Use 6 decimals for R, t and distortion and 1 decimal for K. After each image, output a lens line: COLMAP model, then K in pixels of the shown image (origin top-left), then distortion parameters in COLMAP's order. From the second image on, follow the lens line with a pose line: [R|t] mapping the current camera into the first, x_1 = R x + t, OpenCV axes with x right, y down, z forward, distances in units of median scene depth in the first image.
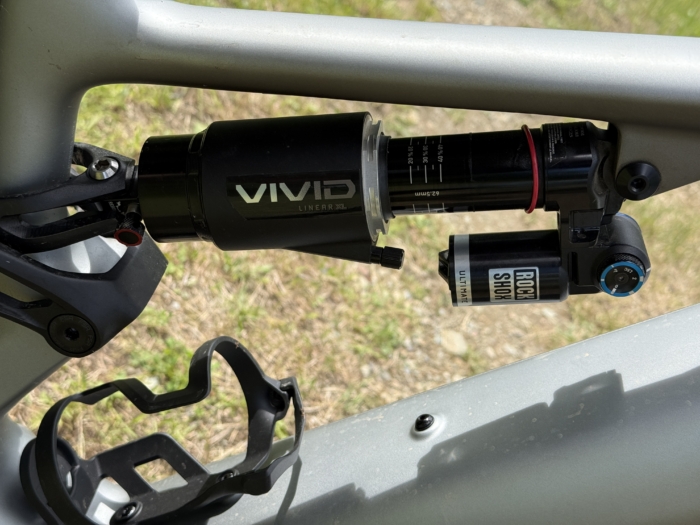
lens RADIAL K [[966.9, 0, 350.0], [0, 966.9, 262.5], [0, 0, 1]] dist [0.117807, -0.118157]
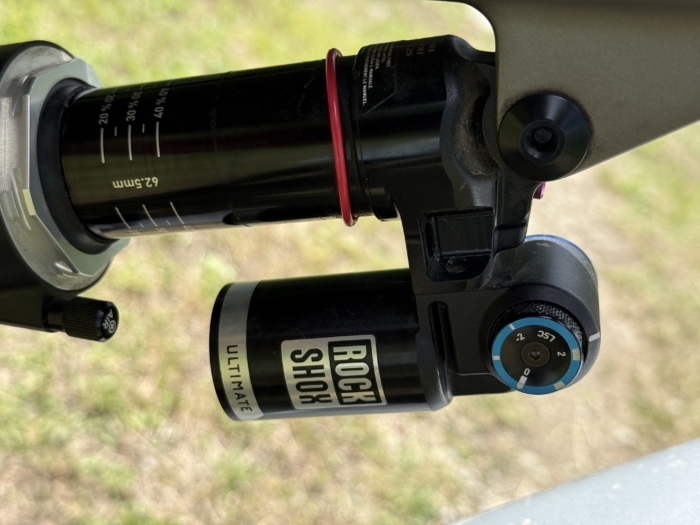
lens RADIAL K [[966.9, 0, 350.0], [0, 966.9, 262.5], [0, 0, 1]] dist [0.117807, -0.118157]
pose [[0.996240, -0.009187, -0.086152, 0.222959], [-0.005452, 0.985744, -0.168162, 0.051174], [0.086469, 0.167999, 0.981987, 0.501193]]
